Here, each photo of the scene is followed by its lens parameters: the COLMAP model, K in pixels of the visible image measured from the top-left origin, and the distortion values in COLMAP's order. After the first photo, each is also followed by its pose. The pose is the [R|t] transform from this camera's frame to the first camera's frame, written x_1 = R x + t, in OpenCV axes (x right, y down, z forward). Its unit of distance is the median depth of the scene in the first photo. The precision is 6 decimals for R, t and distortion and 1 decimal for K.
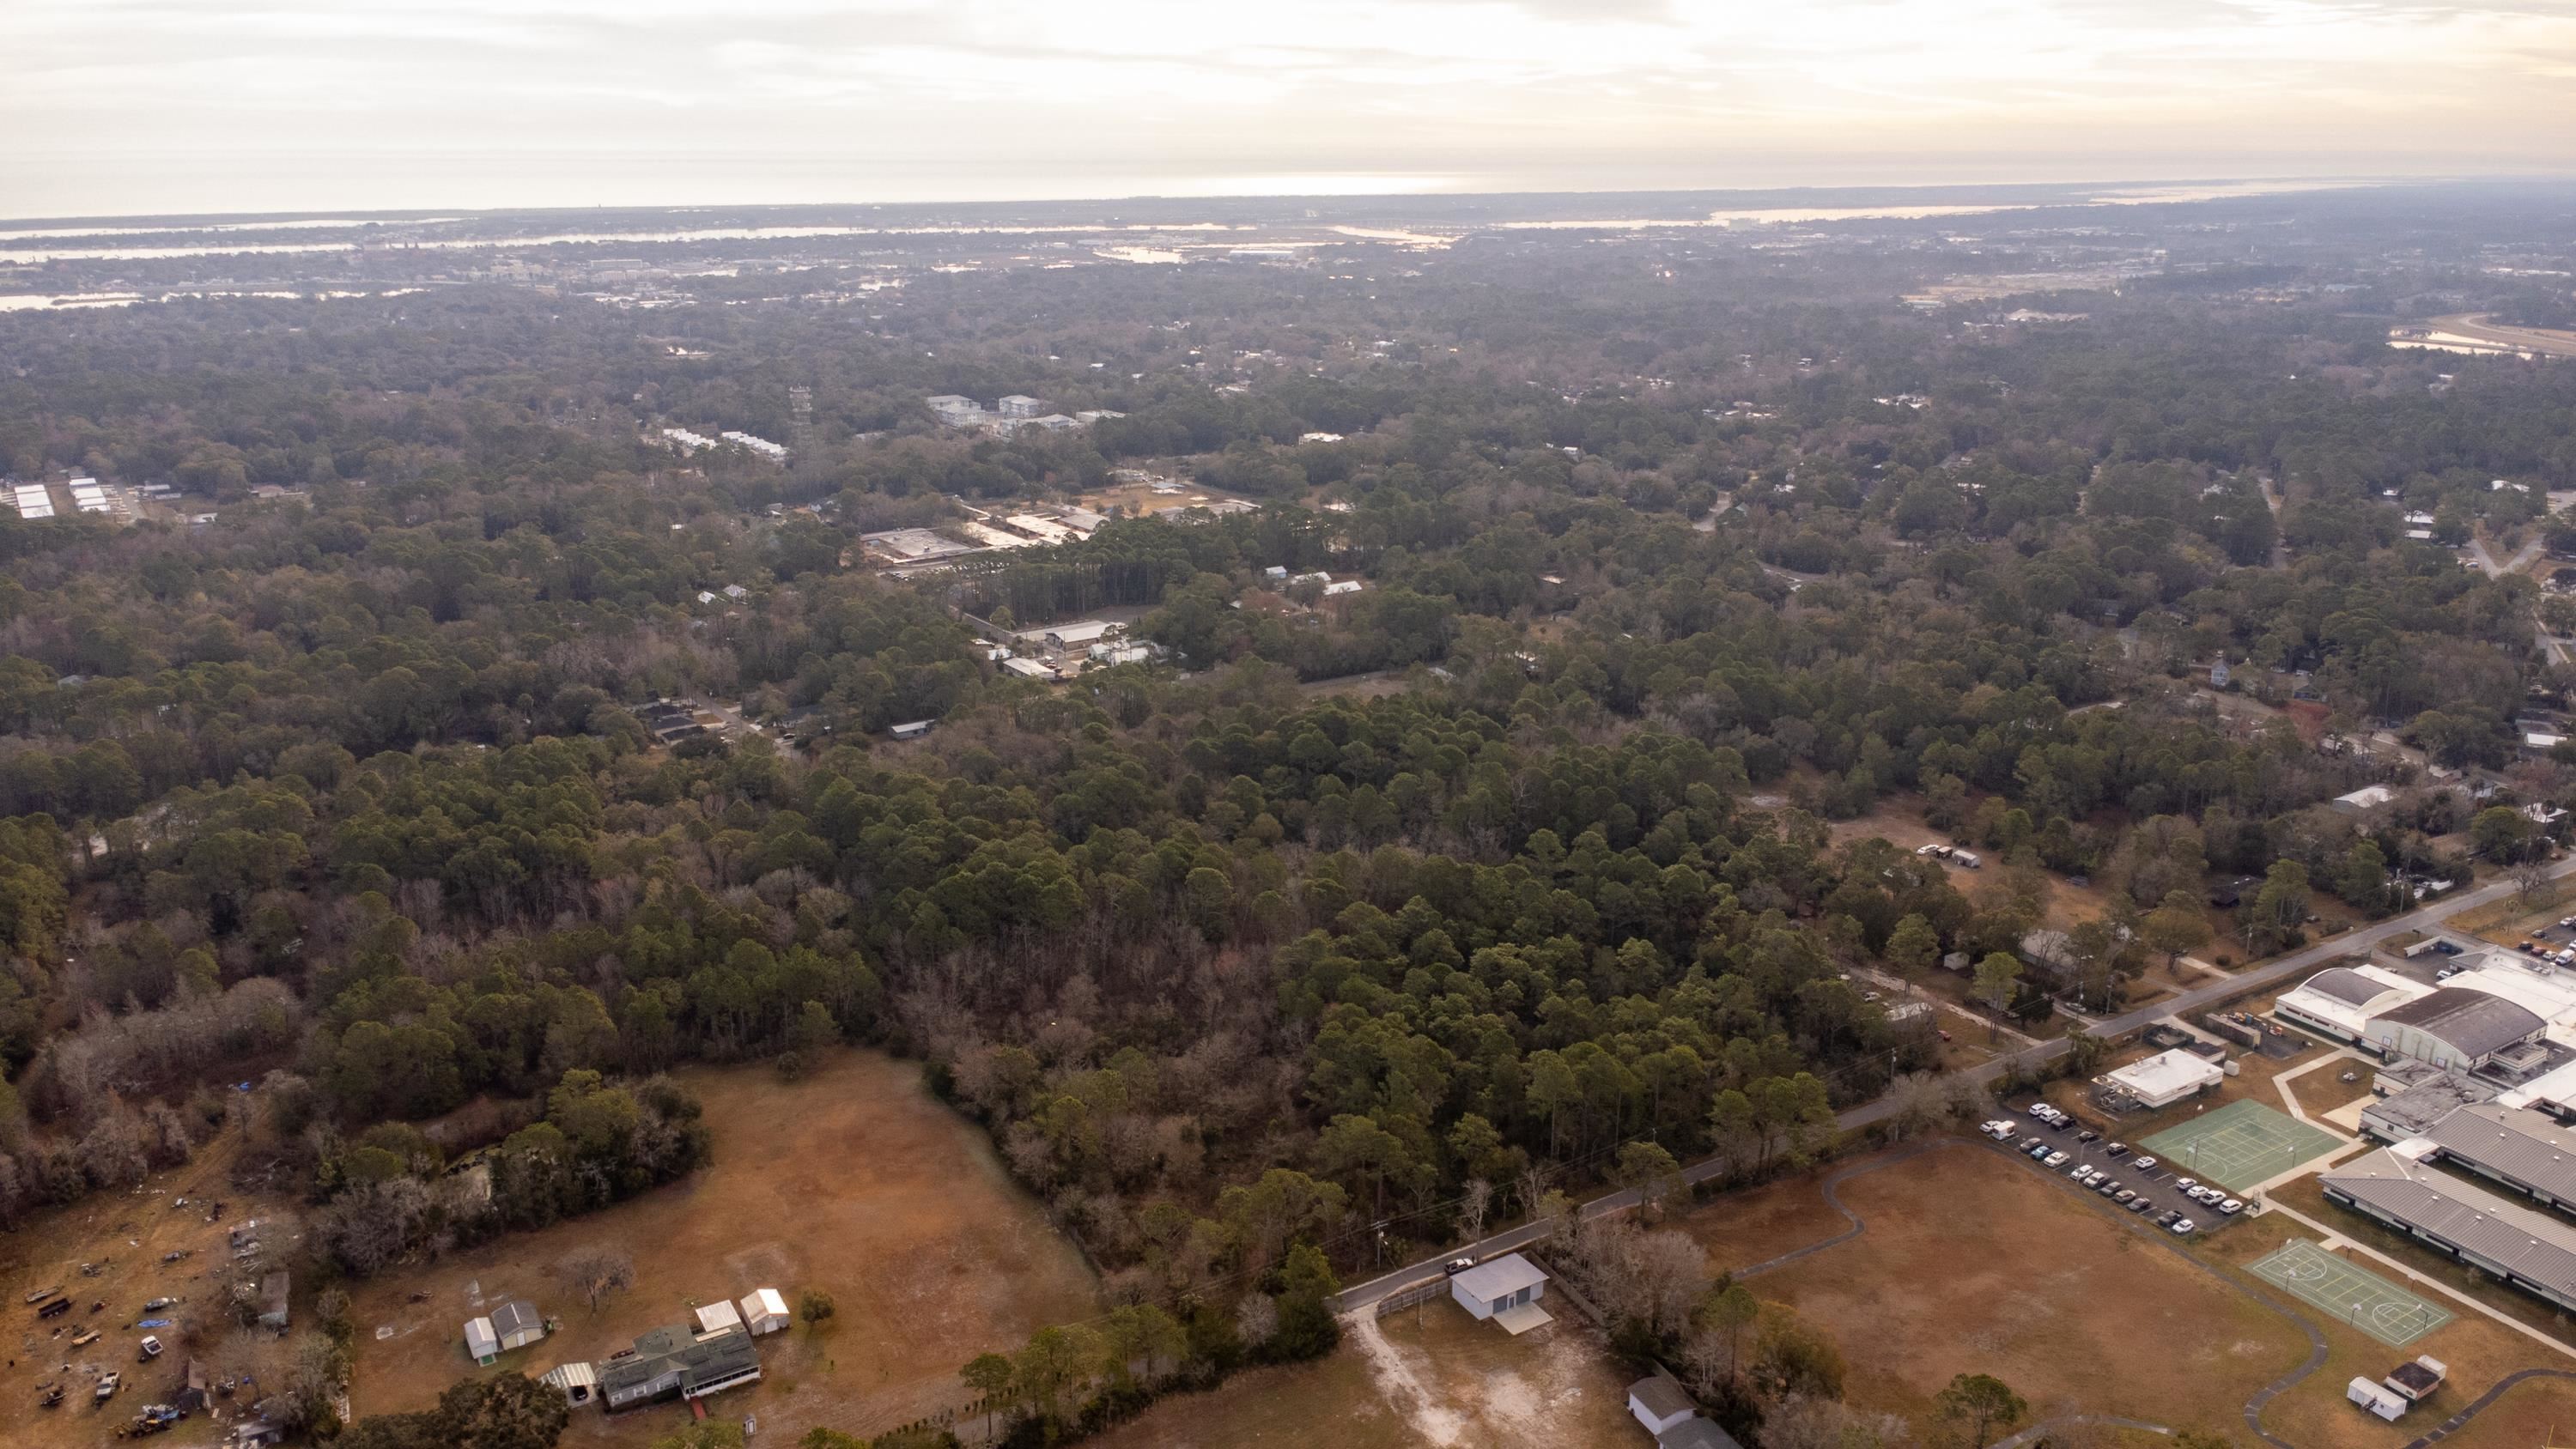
lens RADIAL K [[1864.6, 0, 1288.0], [0, 1864.6, 724.5], [0, 0, 1]] dist [0.047314, -0.067646]
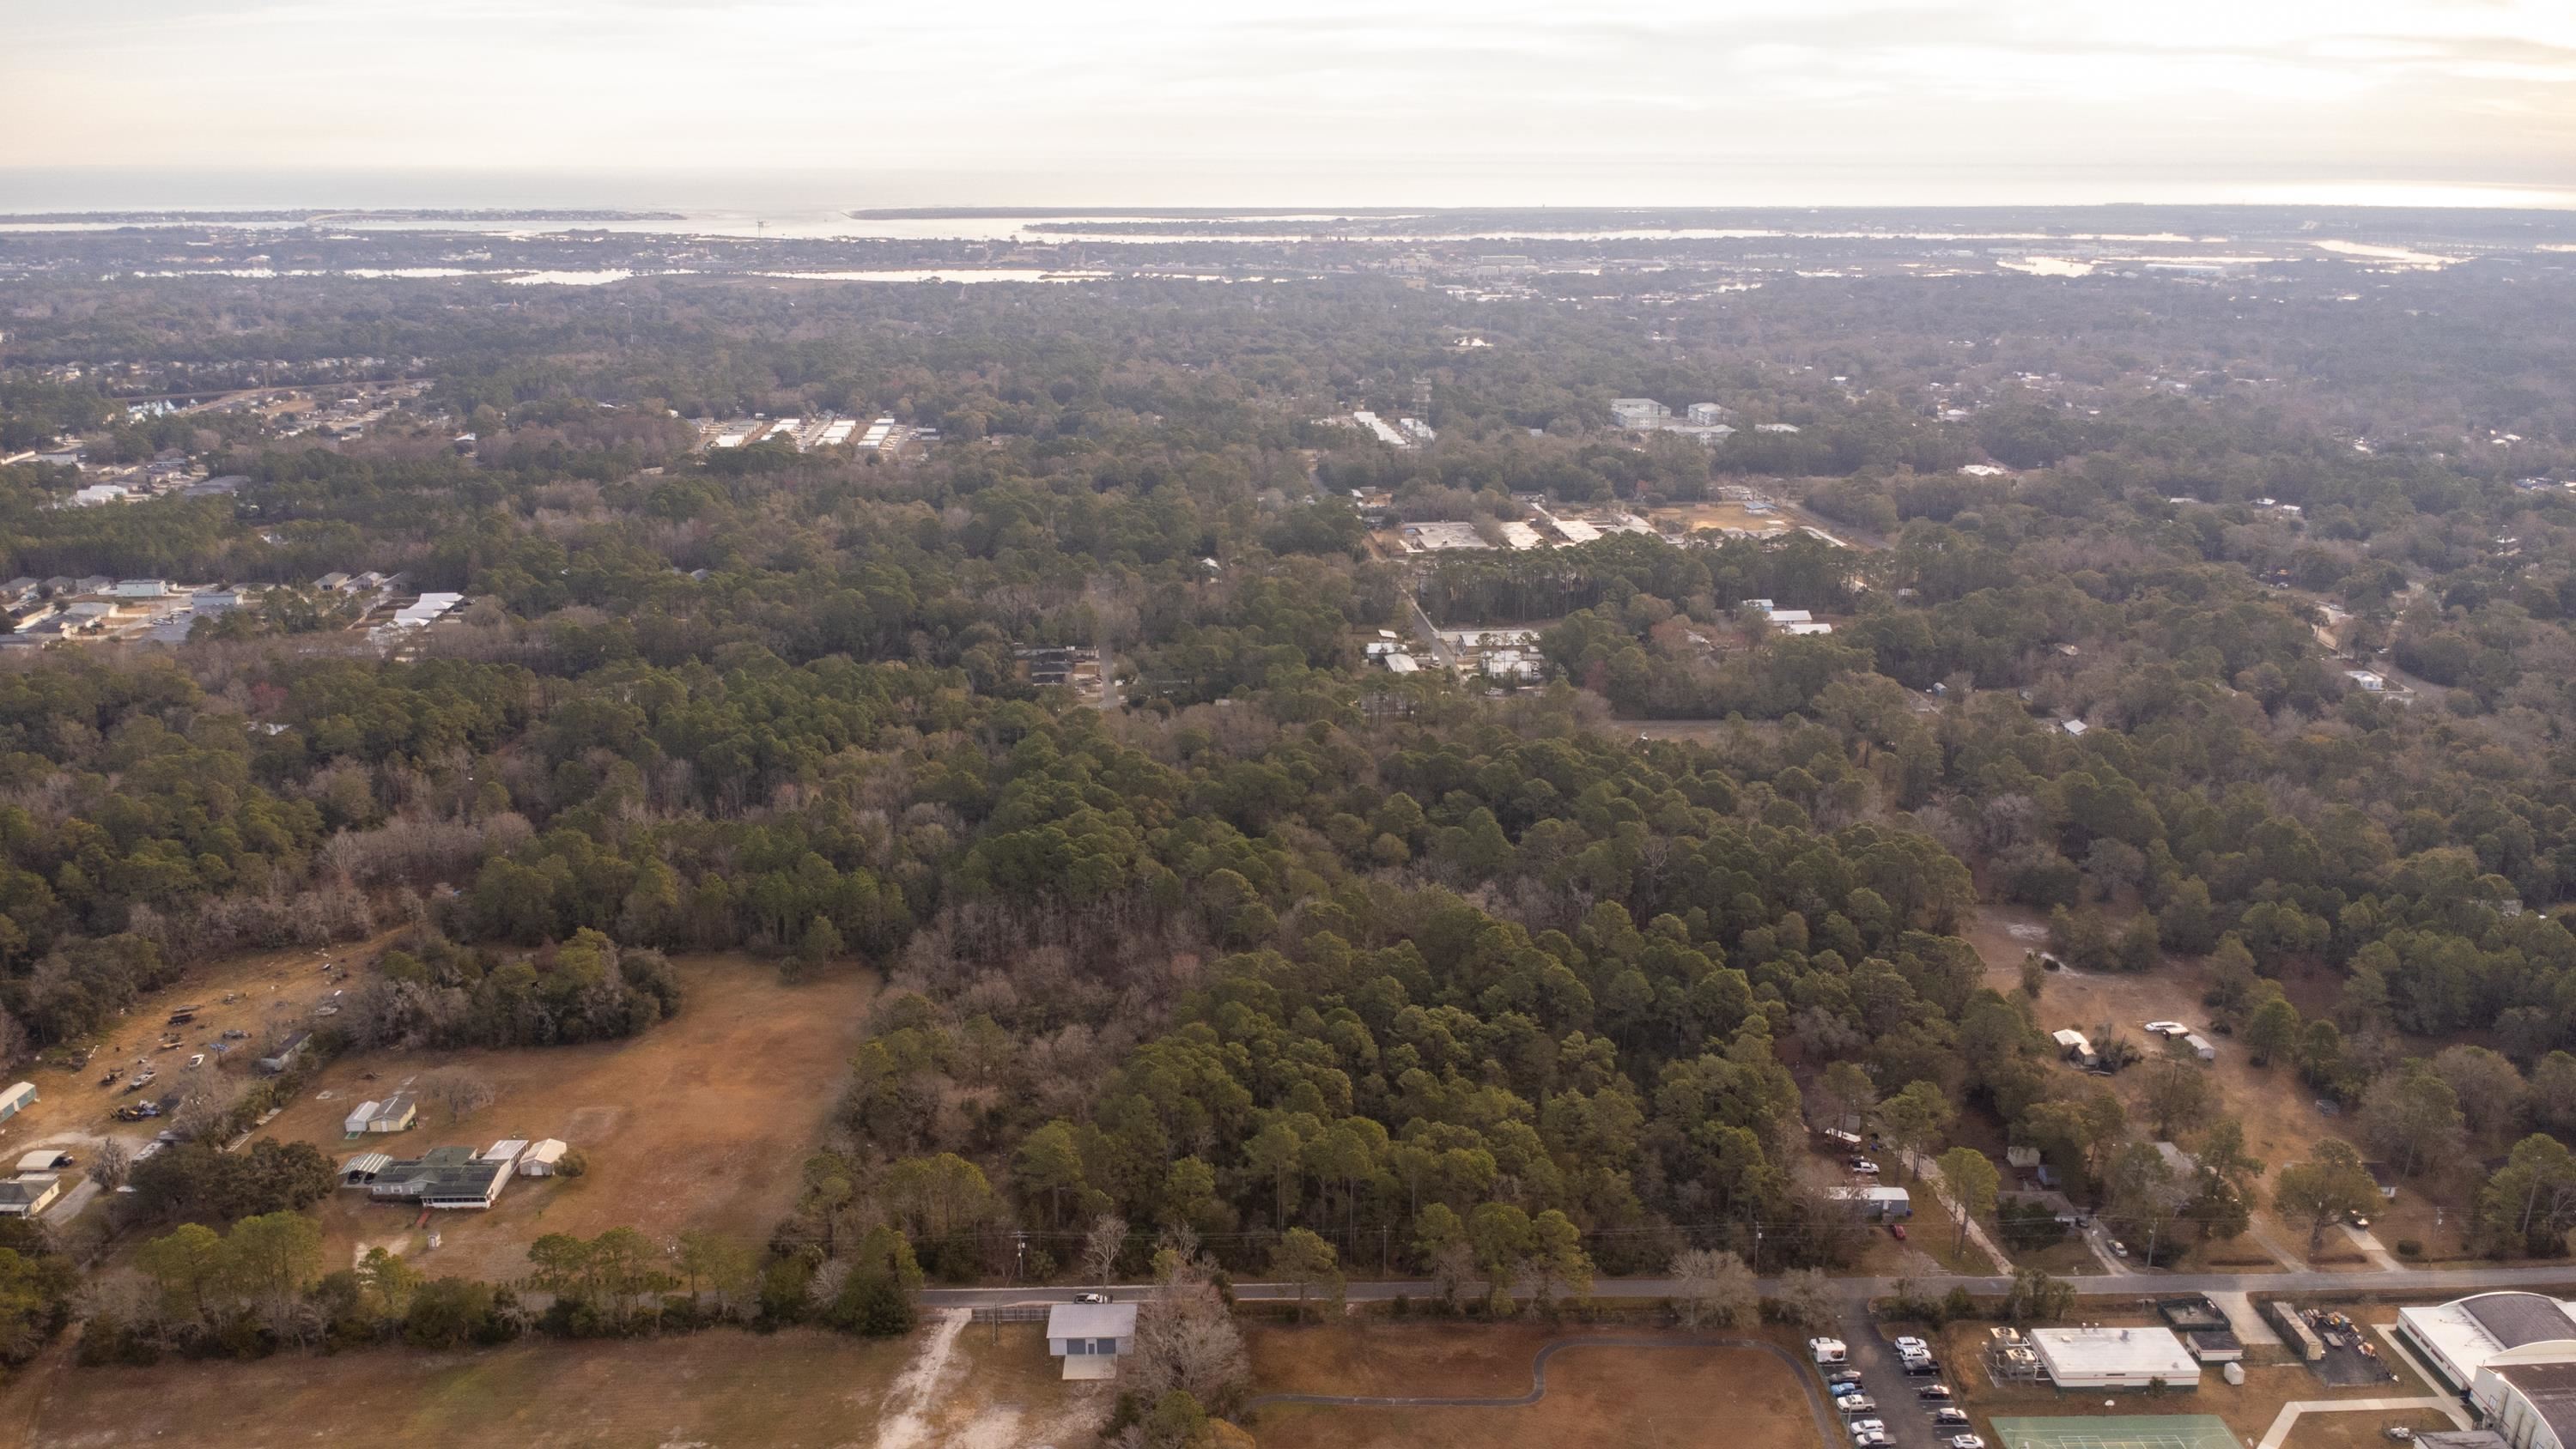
lens RADIAL K [[1864.6, 0, 1288.0], [0, 1864.6, 724.5], [0, 0, 1]] dist [0.047314, -0.067646]
pose [[0.872927, 0.147817, -0.464918, 0.202535], [-0.148554, 0.988274, 0.035291, -0.018300], [0.464683, 0.038259, 0.884650, 0.063549]]
